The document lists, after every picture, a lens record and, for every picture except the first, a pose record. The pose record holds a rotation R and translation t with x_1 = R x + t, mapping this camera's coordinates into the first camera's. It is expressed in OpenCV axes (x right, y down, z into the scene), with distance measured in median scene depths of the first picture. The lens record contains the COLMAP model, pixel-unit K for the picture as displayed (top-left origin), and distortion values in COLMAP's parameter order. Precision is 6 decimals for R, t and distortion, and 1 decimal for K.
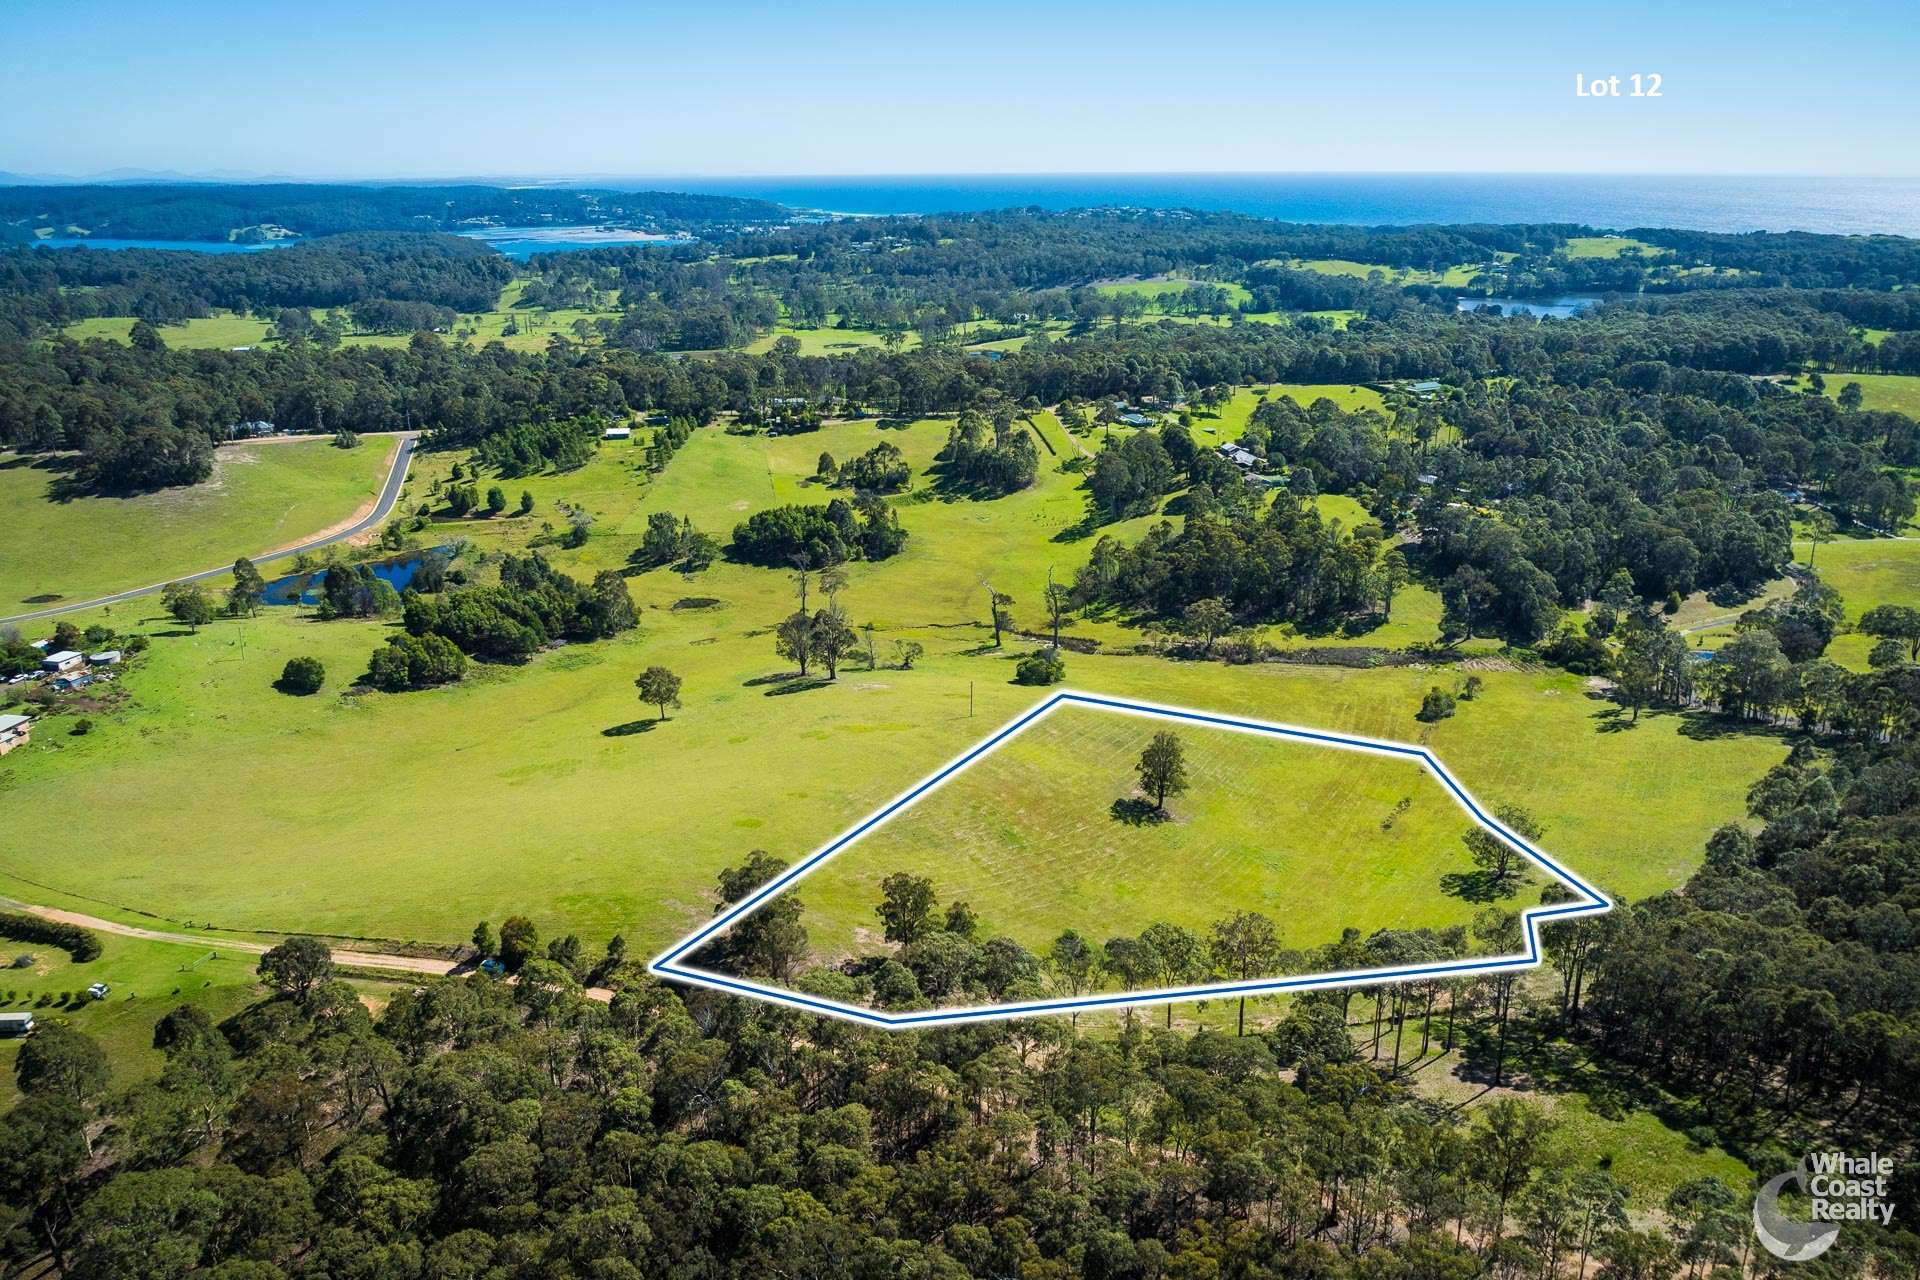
lens RADIAL K [[1340.8, 0, 960.0], [0, 1340.8, 640.0], [0, 0, 1]] dist [-0.032857, -0.000987]
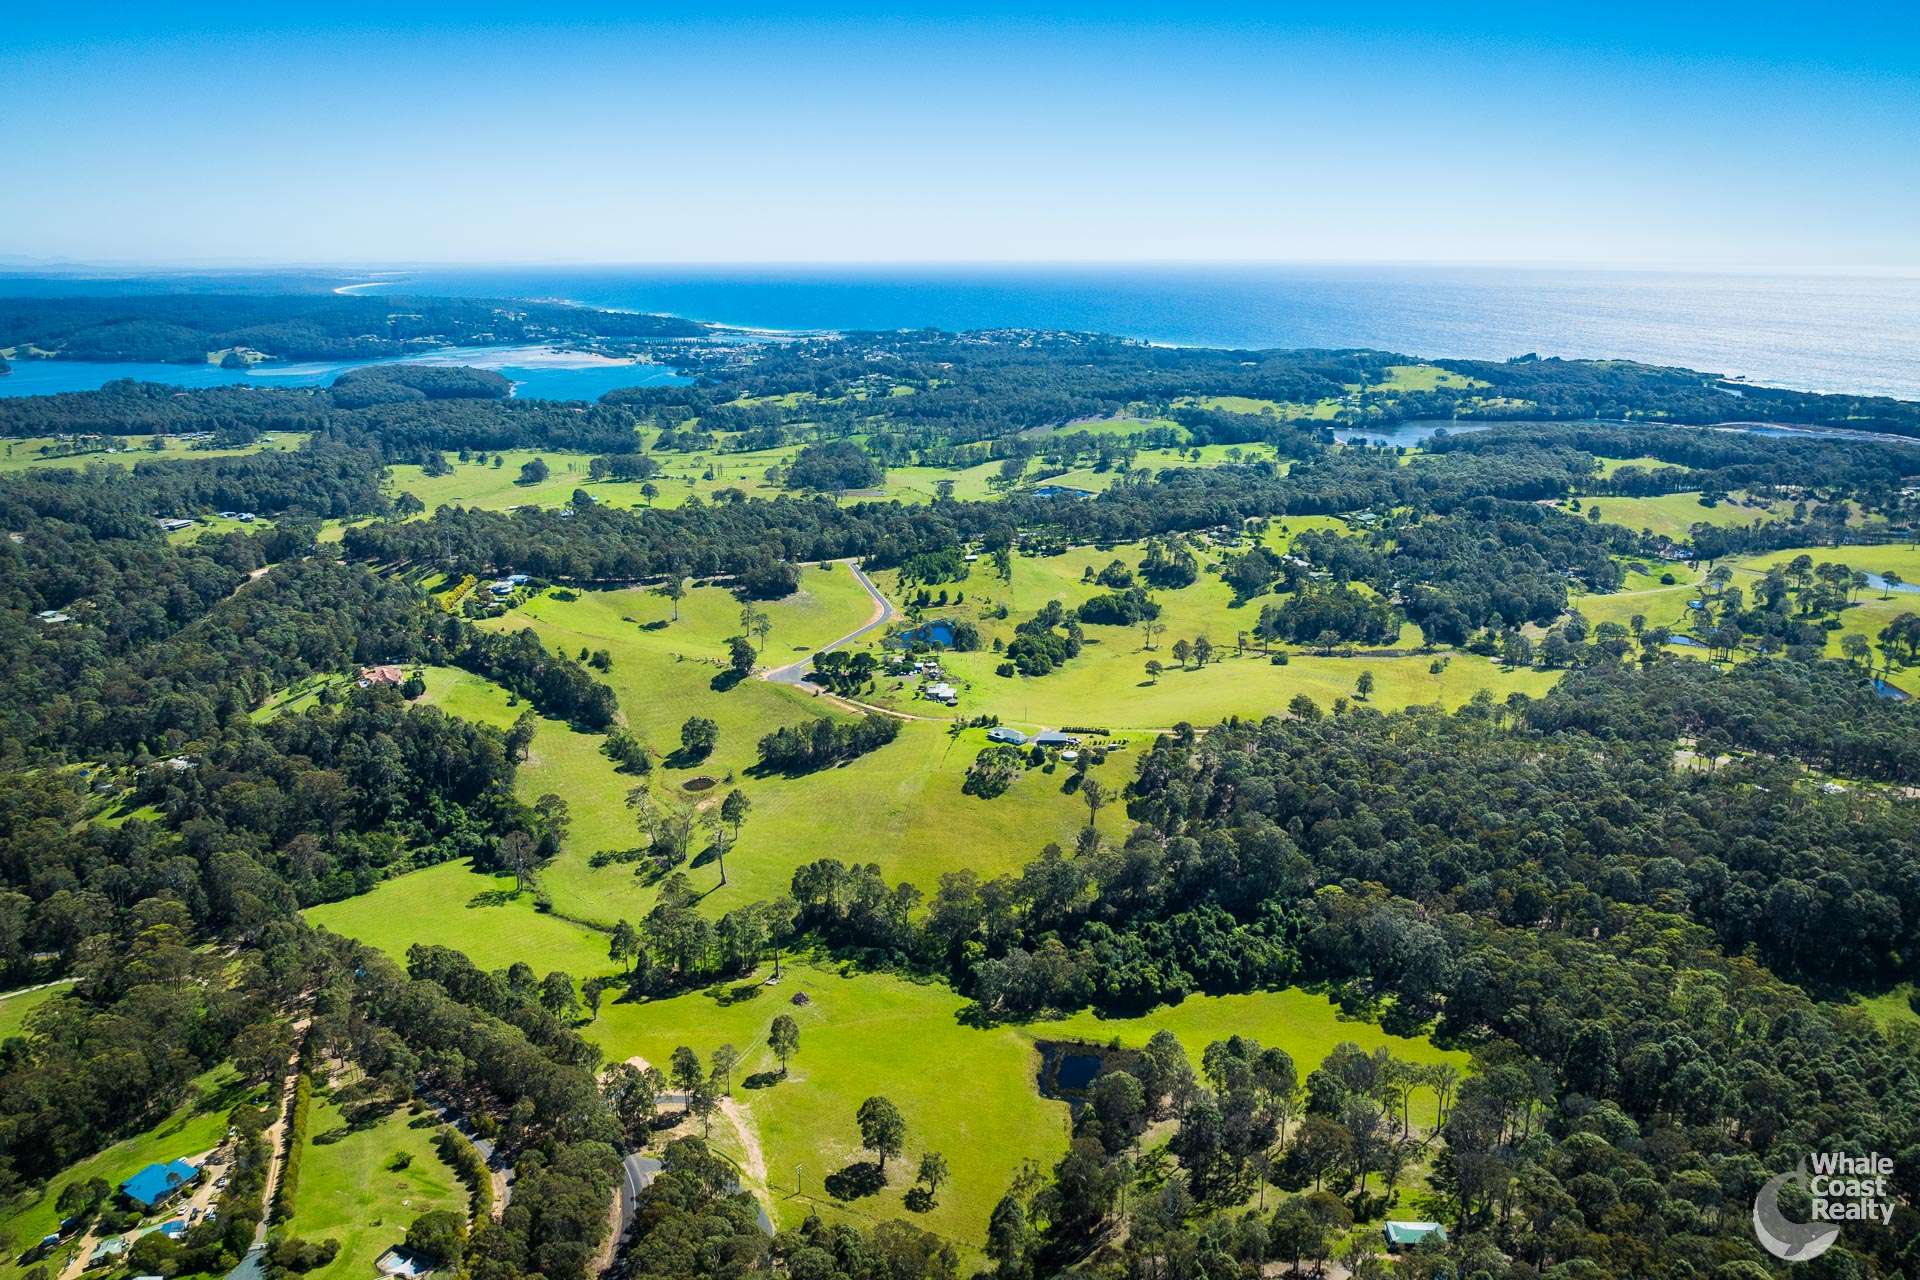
lens RADIAL K [[1340.8, 0, 960.0], [0, 1340.8, 640.0], [0, 0, 1]] dist [-0.032857, -0.000987]
pose [[0.991103, -0.033582, 0.128793, -0.521855], [0.041056, 0.997596, -0.055823, 0.062205], [-0.126608, 0.060614, 0.990099, -0.838435]]
